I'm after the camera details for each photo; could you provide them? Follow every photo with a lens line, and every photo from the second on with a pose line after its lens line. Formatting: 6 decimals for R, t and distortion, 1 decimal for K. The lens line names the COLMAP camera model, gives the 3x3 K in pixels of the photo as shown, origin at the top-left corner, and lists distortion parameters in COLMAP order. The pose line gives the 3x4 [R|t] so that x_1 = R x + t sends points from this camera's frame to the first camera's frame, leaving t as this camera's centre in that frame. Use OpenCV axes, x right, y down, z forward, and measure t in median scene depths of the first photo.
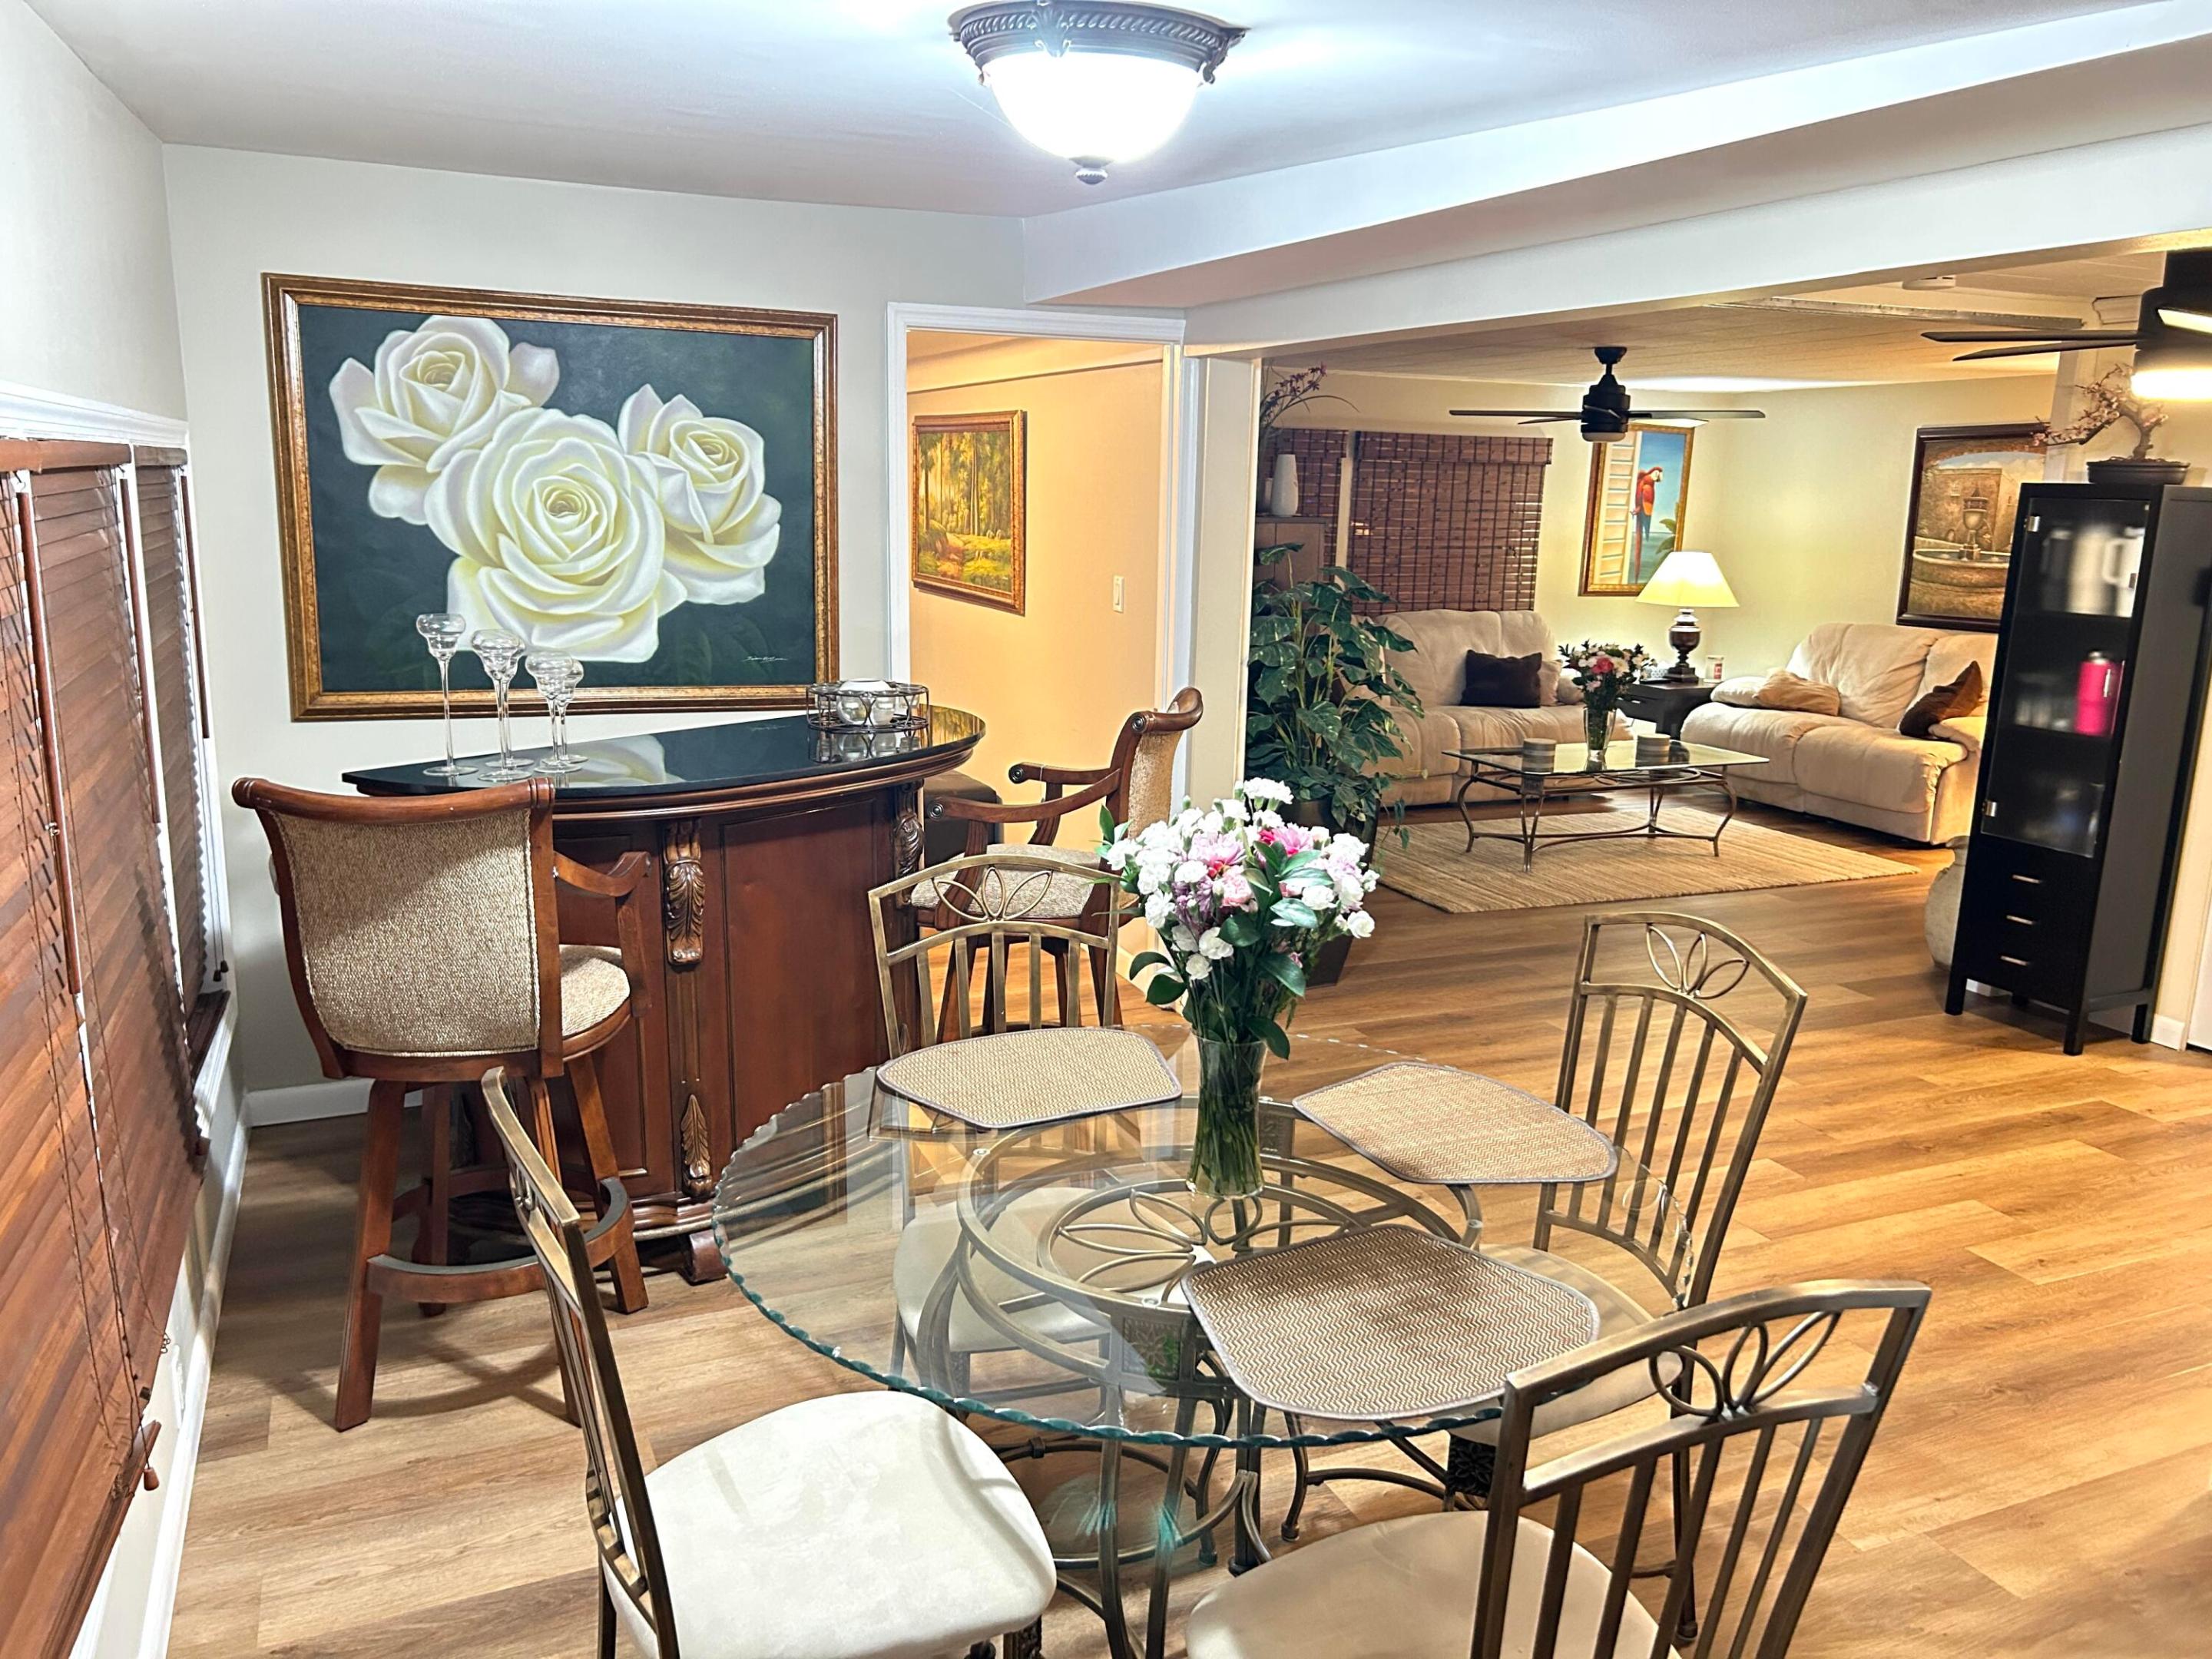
lens RADIAL K [[1653.8, 0, 1112.0], [0, 1653.8, 829.1], [0, 0, 1]] dist [0.038071, -0.046391]
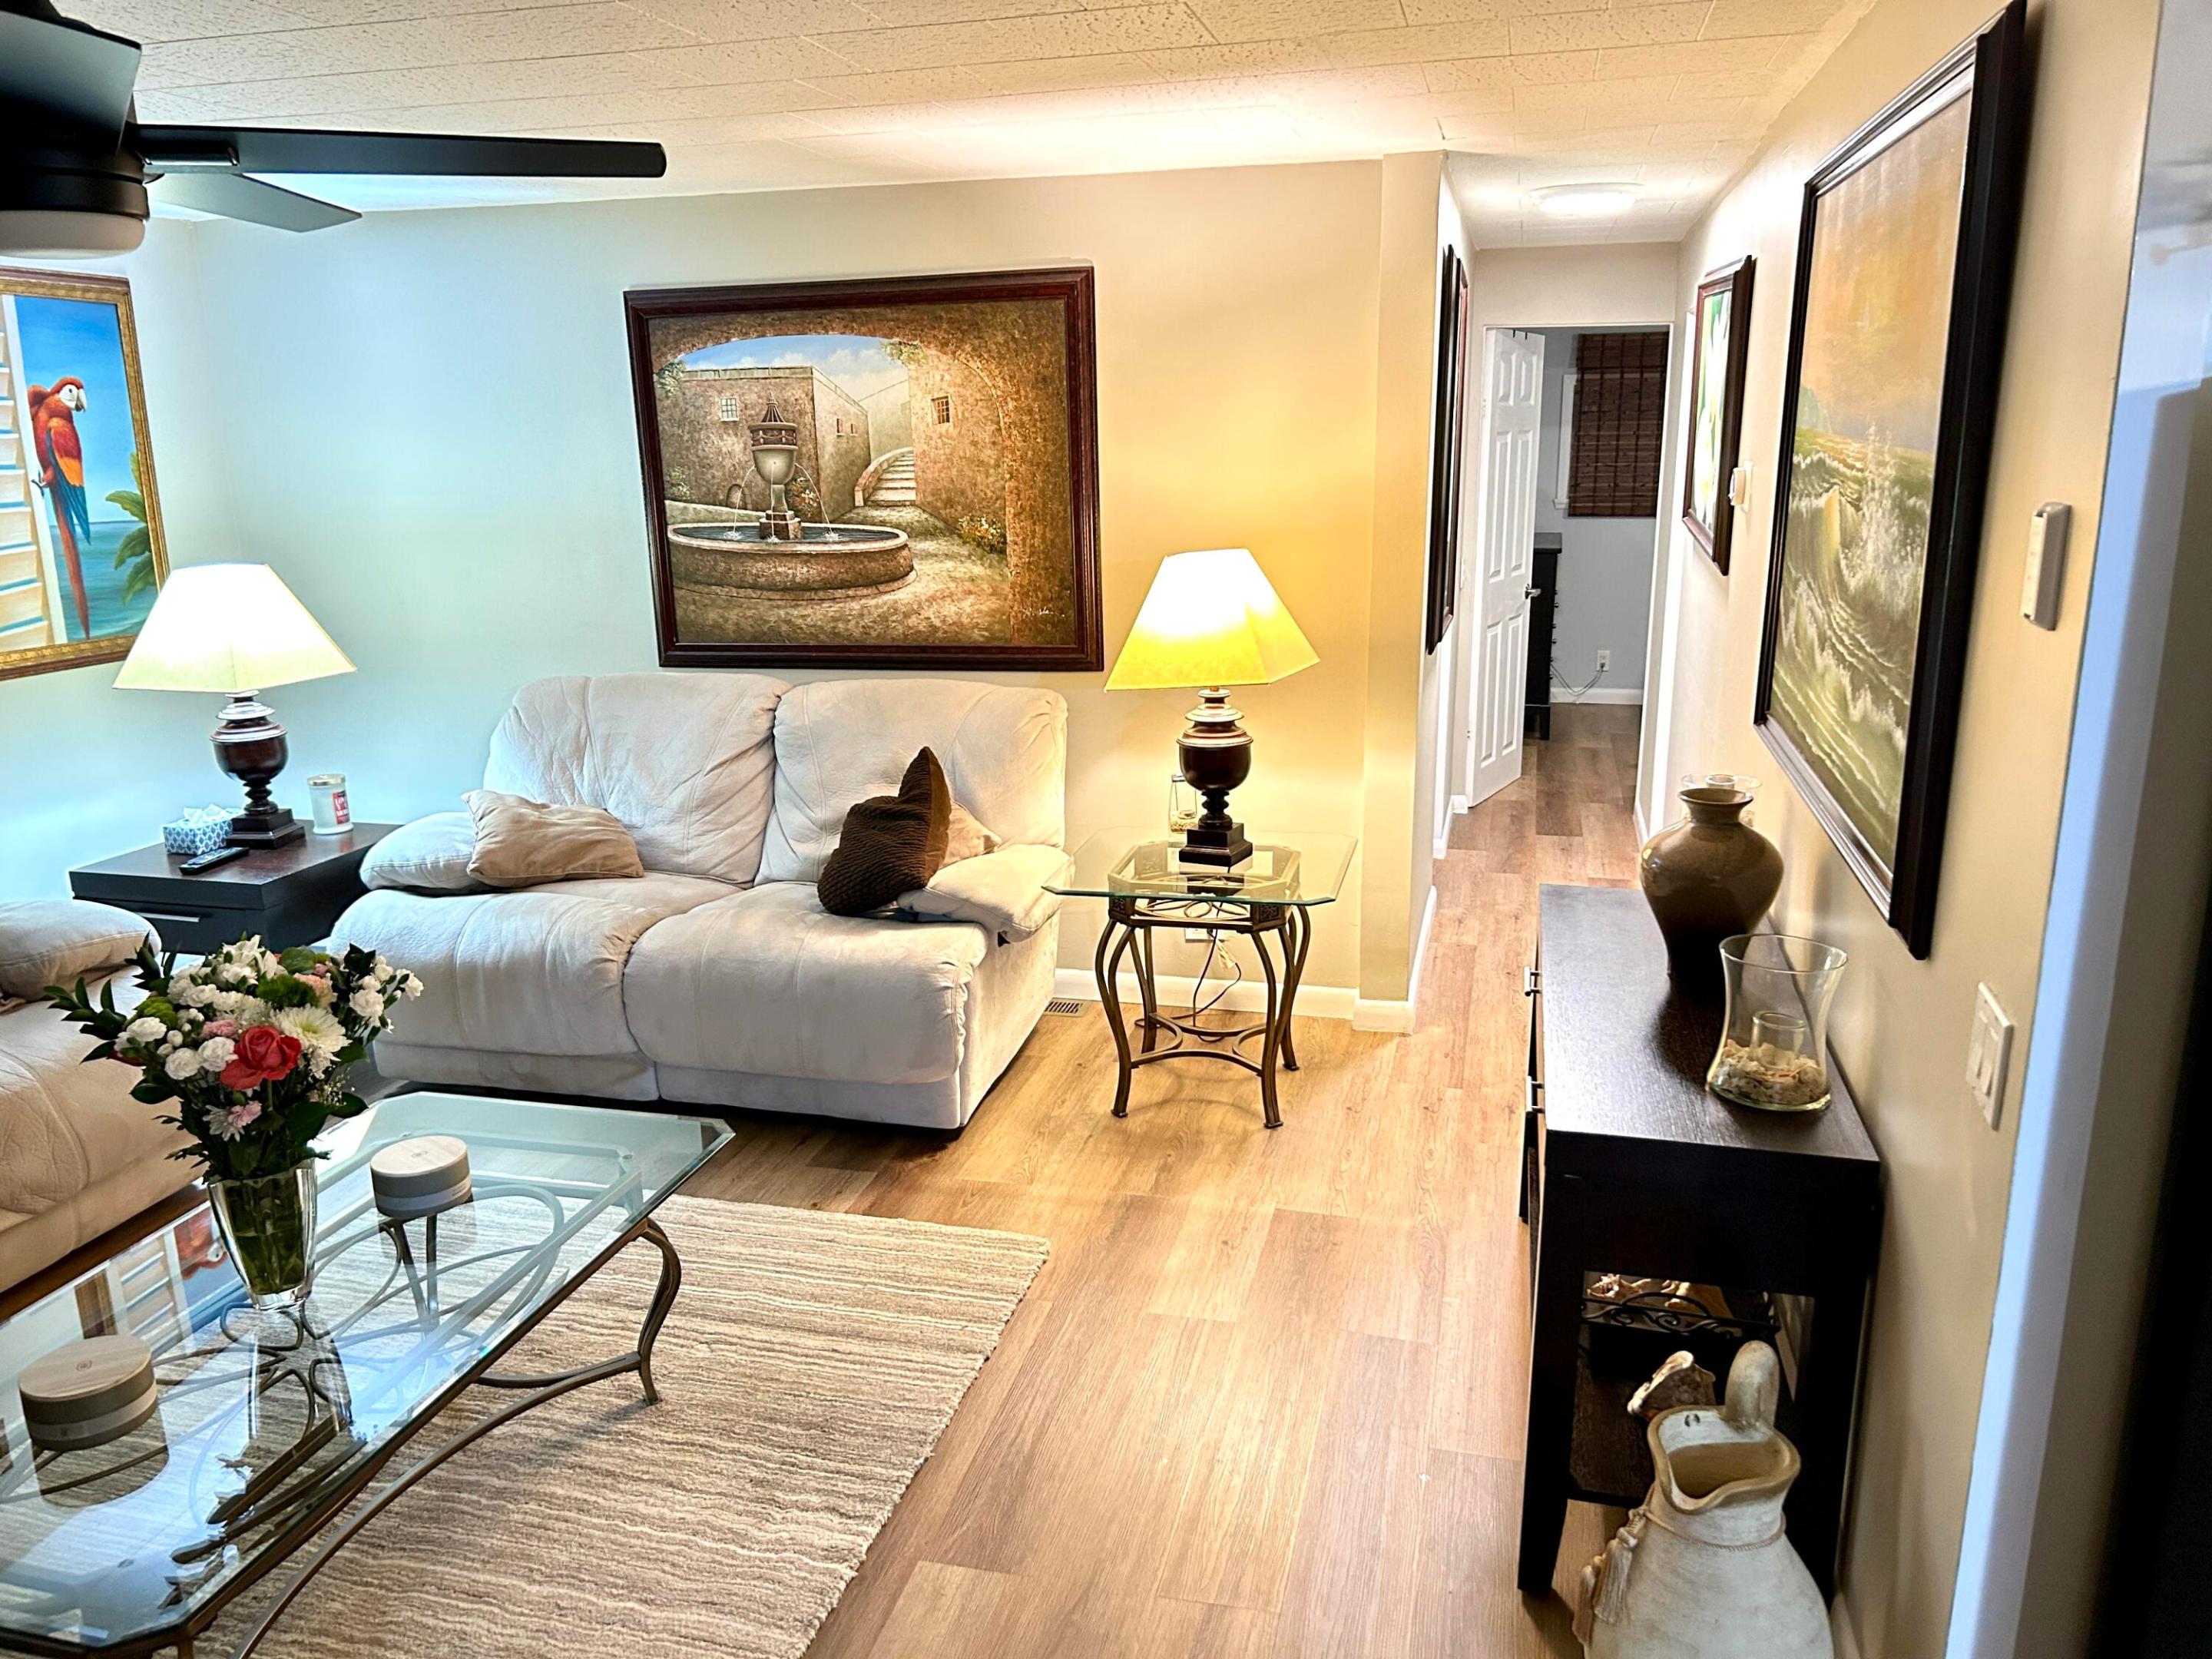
lens RADIAL K [[1663.5, 0, 1095.5], [0, 1663.5, 846.5], [0, 0, 1]] dist [0.101870, -0.152903]
pose [[0.612275, -0.228292, 0.756969, 0.136115], [0.191318, 0.971734, 0.138314, -0.115409], [-0.767149, 0.060136, 0.638644, 0.554809]]
